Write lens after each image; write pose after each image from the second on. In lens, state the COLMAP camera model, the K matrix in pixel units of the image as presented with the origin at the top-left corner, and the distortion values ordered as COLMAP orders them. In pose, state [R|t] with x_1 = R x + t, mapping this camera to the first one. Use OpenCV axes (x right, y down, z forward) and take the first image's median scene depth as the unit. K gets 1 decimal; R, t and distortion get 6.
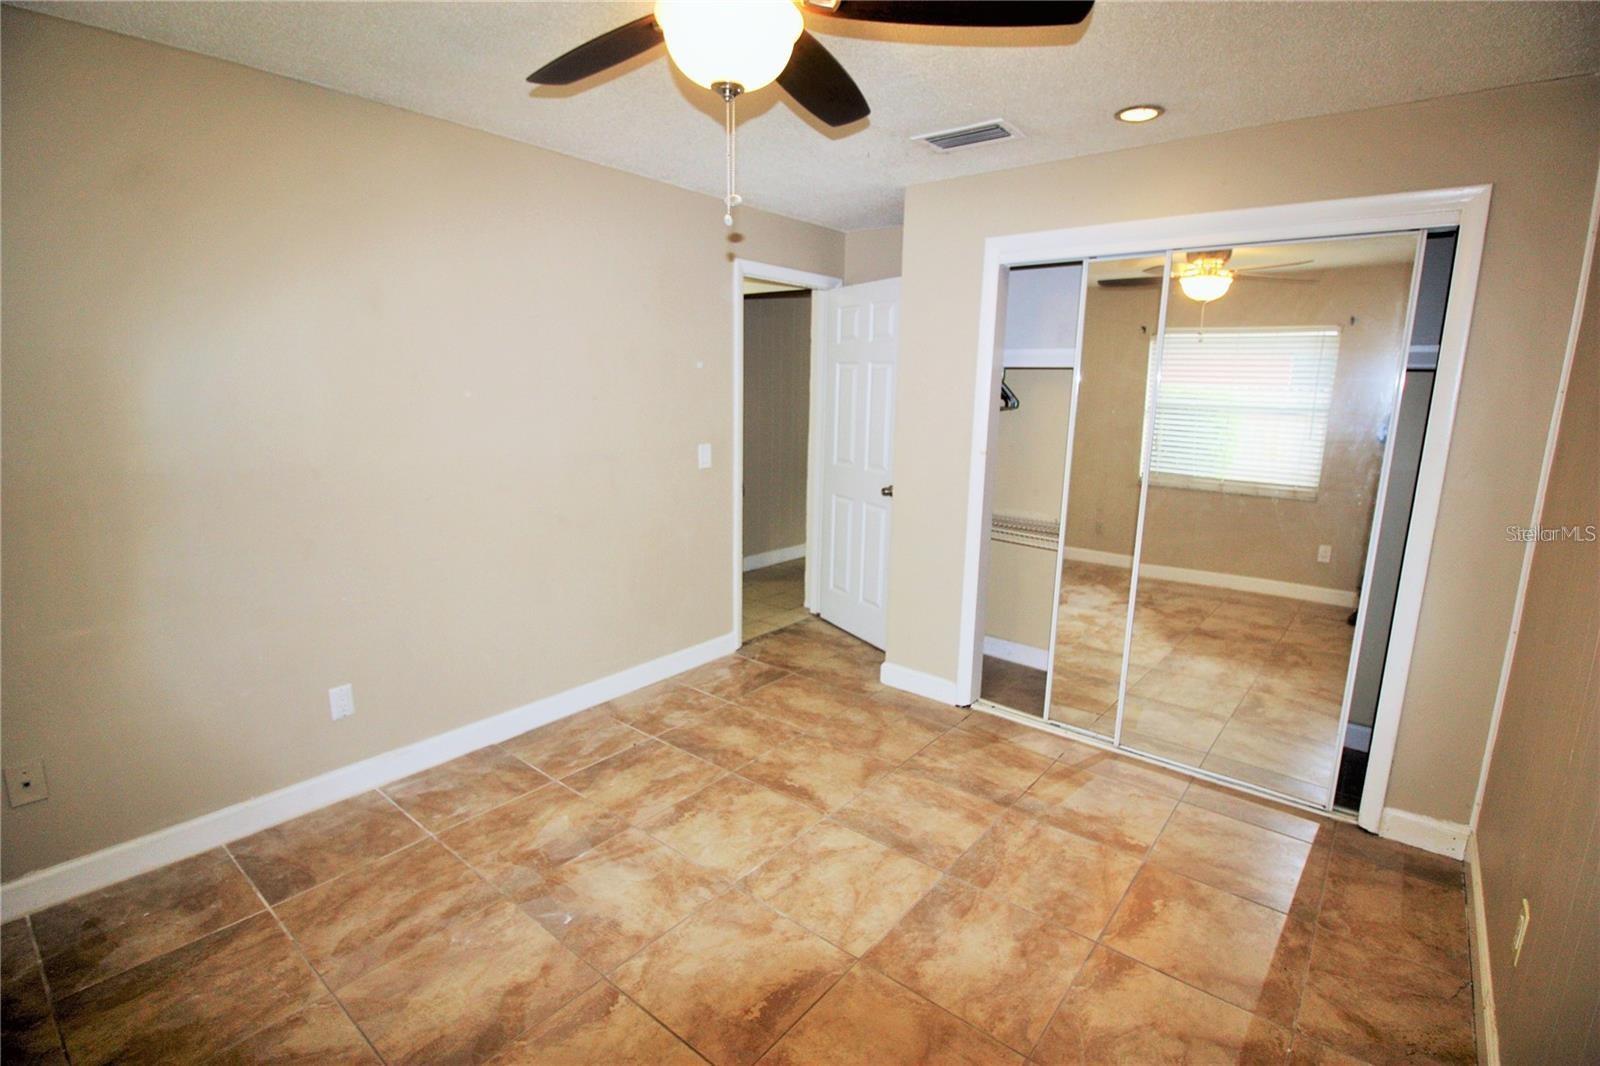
lens RADIAL K [[748.4, 0, 804.3], [0, 748.4, 524.8], [0, 0, 1]] dist [0.008283, -0.014597]
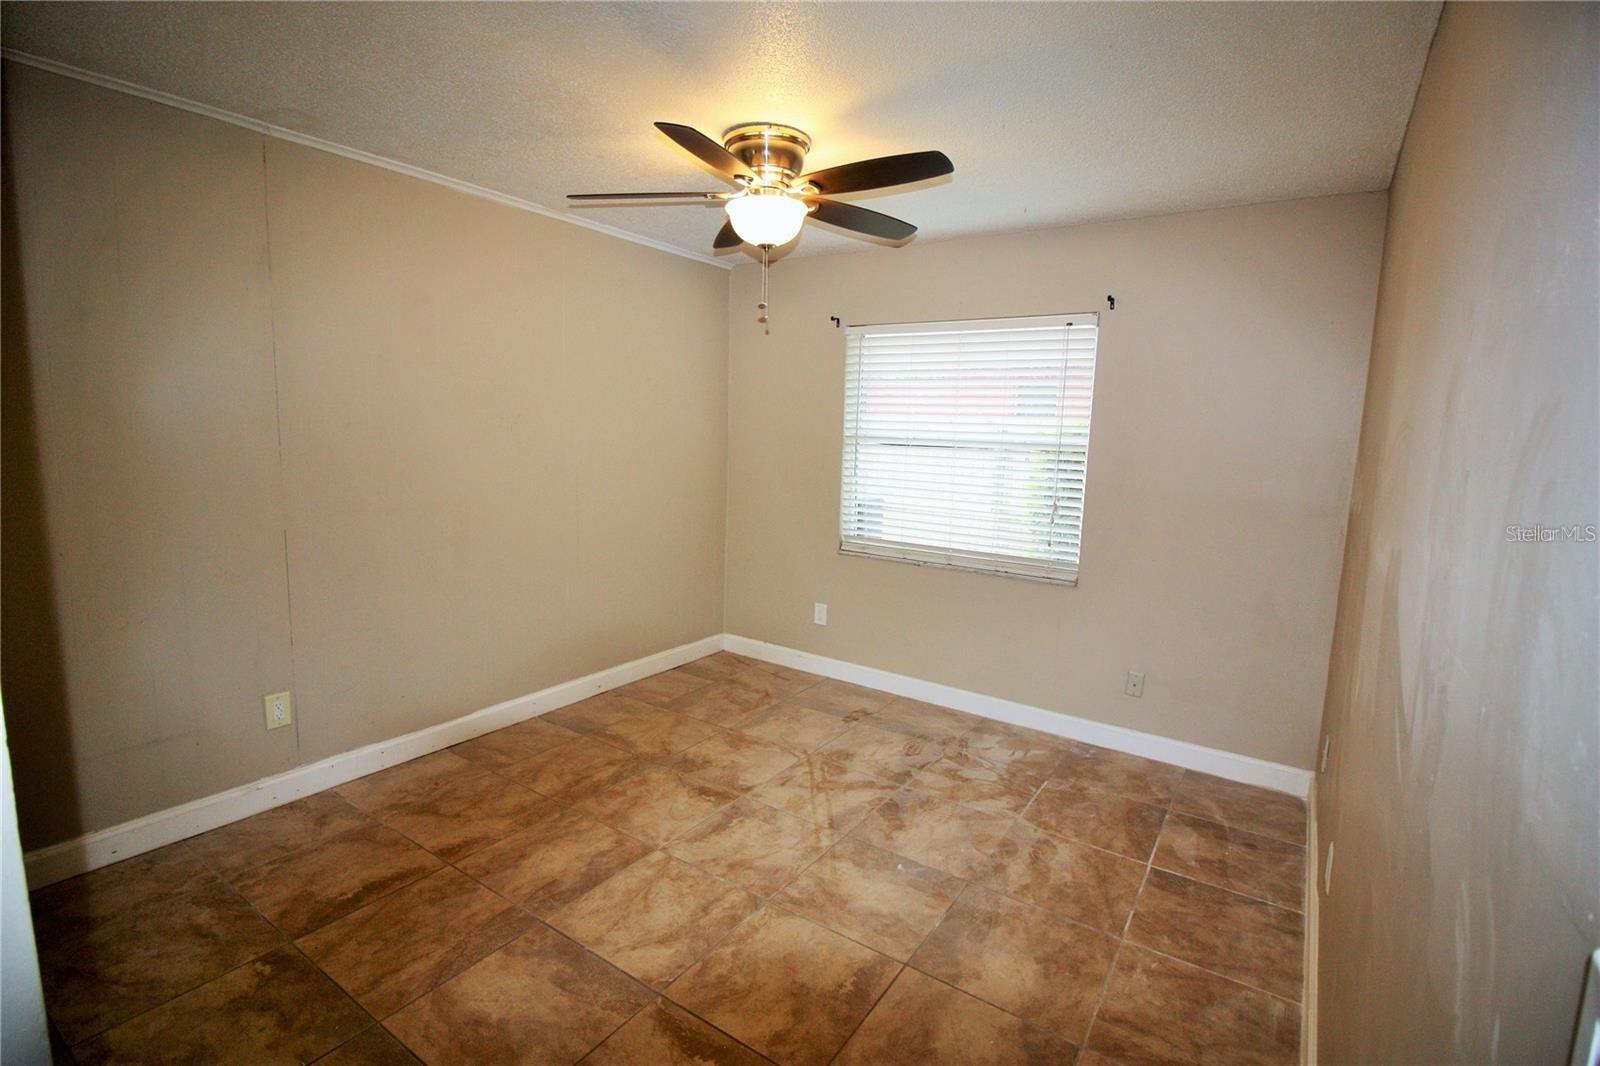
lens RADIAL K [[748.4, 0, 804.3], [0, 748.4, 524.8], [0, 0, 1]] dist [0.008283, -0.014597]
pose [[-0.994345, -0.036857, -0.099596, -0.025025], [-0.066406, 0.947665, 0.312284, -0.328078], [0.082874, 0.317132, -0.944754, 1.831483]]
